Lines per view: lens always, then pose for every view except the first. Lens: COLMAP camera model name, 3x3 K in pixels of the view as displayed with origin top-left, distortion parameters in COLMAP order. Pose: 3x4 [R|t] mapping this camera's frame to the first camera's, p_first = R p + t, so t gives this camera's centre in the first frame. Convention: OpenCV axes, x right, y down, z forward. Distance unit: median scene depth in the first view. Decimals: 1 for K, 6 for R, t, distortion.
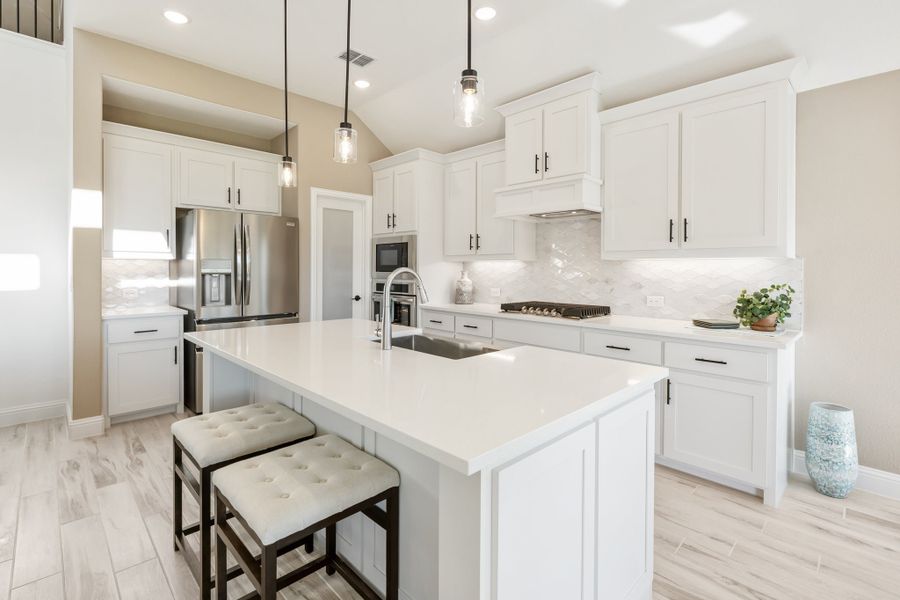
lens RADIAL K [[410.6, 0, 433.5], [0, 410.6, 273.5], [0, 0, 1]] dist [-0.007264, -0.001609]
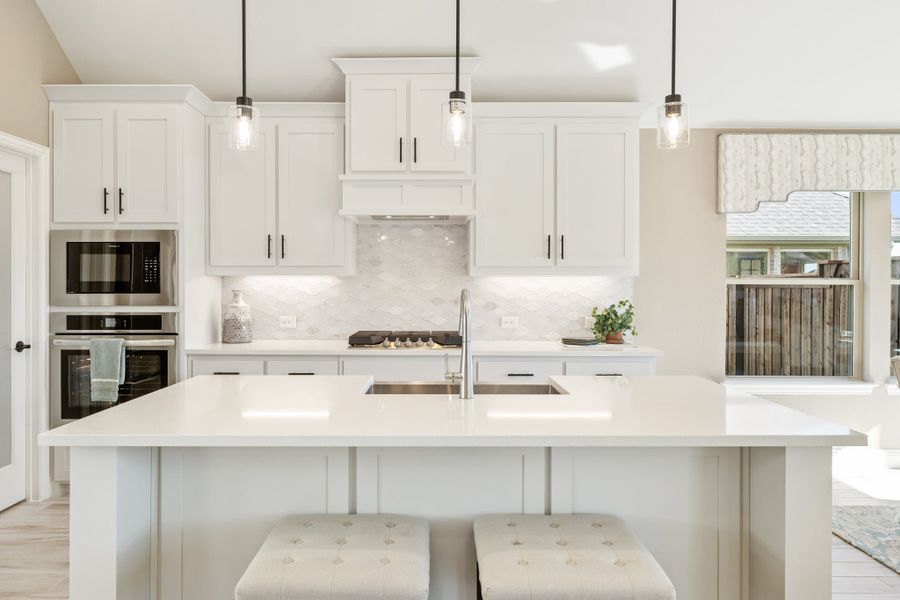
lens RADIAL K [[641.7, 0, 431.3], [0, 641.7, 287.6], [0, 0, 1]] dist [-0.000697, 0.001561]
pose [[0.692405, -0.007567, 0.721469, -0.509512], [0.010128, 0.999948, 0.000768, -0.010041], [-0.721438, 0.006775, 0.692446, 0.117290]]
